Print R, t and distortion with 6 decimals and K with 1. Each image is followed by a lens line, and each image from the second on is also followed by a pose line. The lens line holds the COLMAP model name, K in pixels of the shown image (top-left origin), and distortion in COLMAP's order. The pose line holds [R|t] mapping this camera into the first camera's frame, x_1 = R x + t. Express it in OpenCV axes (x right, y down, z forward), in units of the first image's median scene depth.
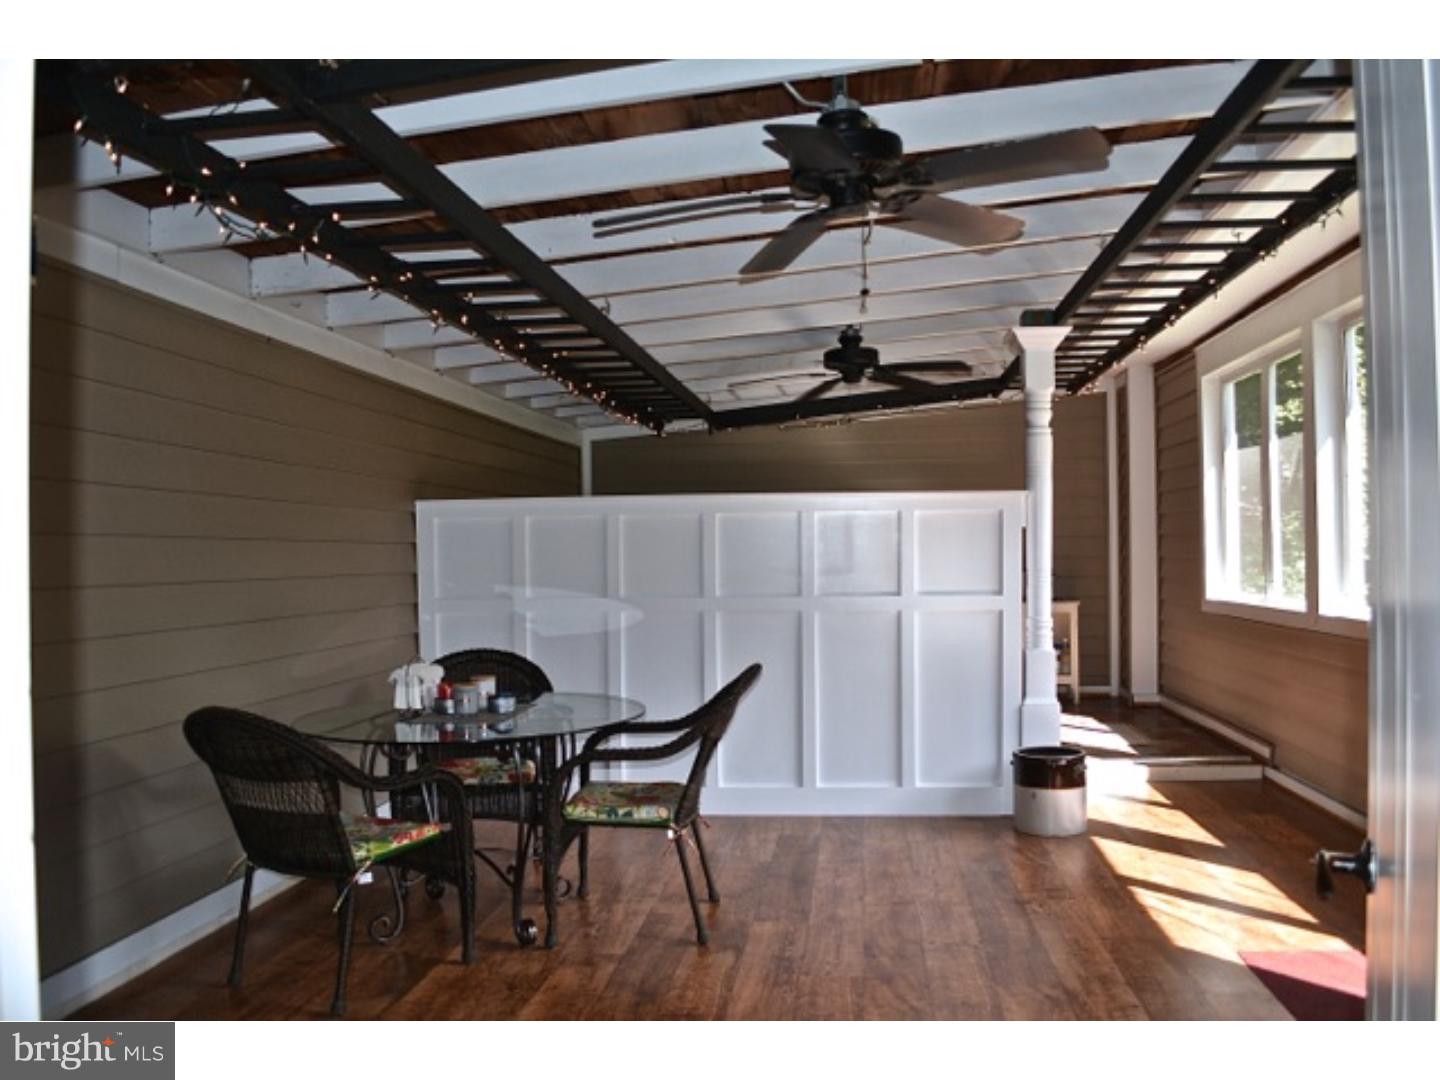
lens RADIAL K [[1142.4, 0, 720.0], [0, 1142.4, 540.0], [0, 0, 1]] dist [-0.082033, -0.000704]
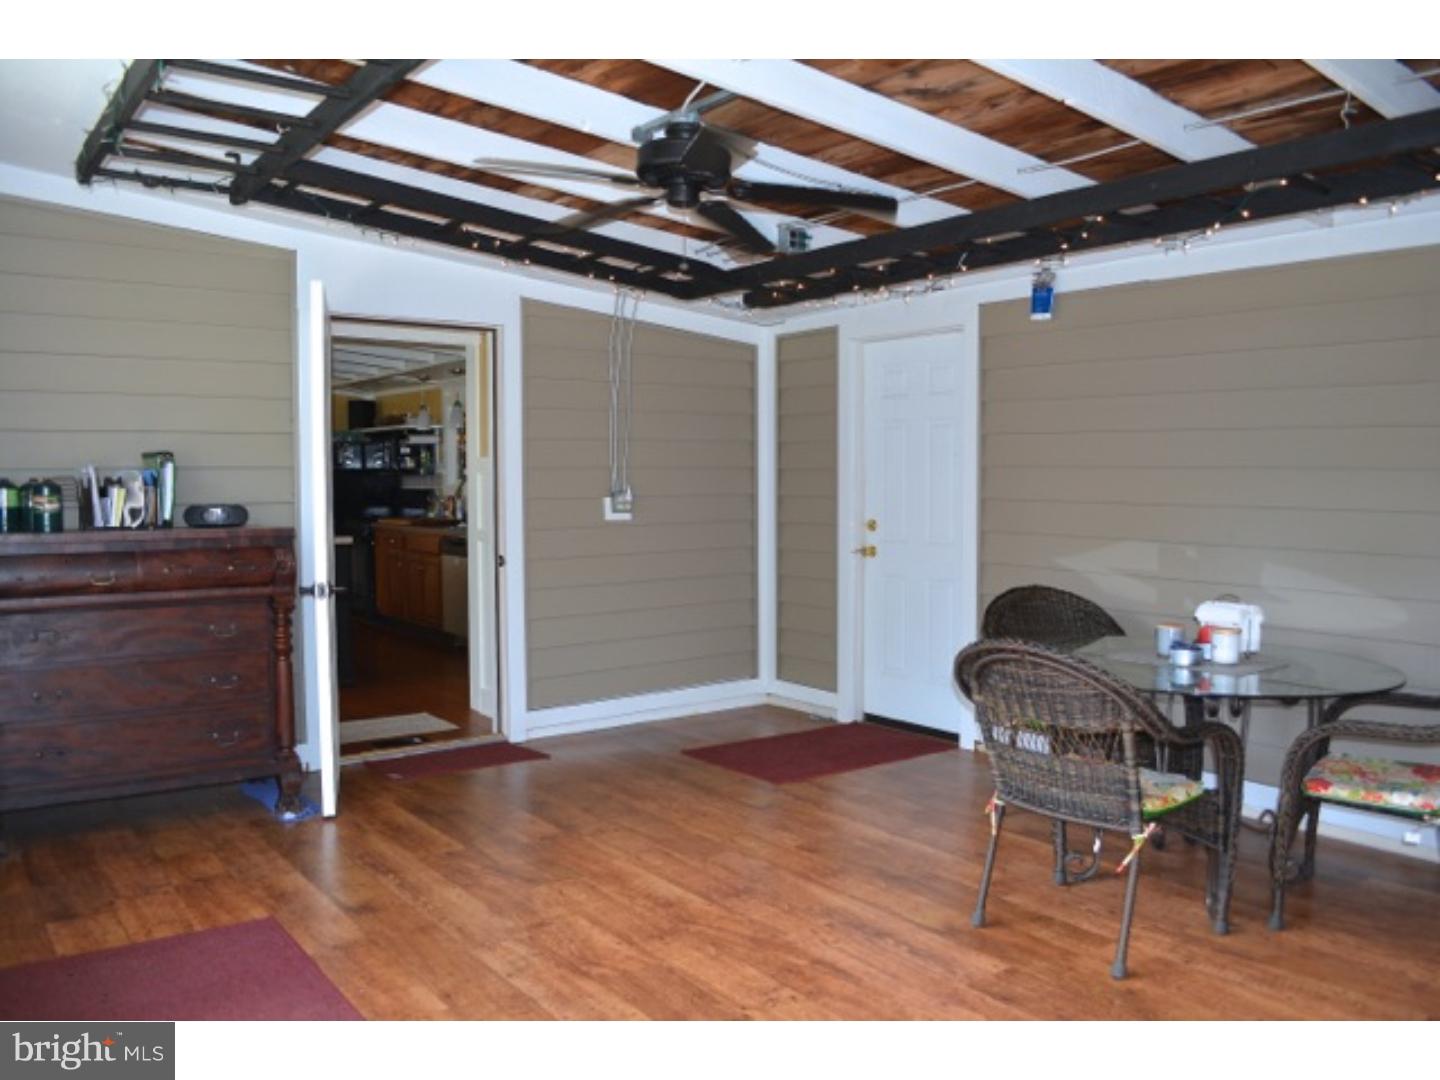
lens RADIAL K [[1142.4, 0, 720.0], [0, 1142.4, 540.0], [0, 0, 1]] dist [-0.082033, -0.000704]
pose [[-0.723886, 0.053490, -0.687843, 0.700158], [0.017469, 0.998091, 0.059231, -0.006419], [0.689699, 0.030861, -0.723439, 1.428667]]
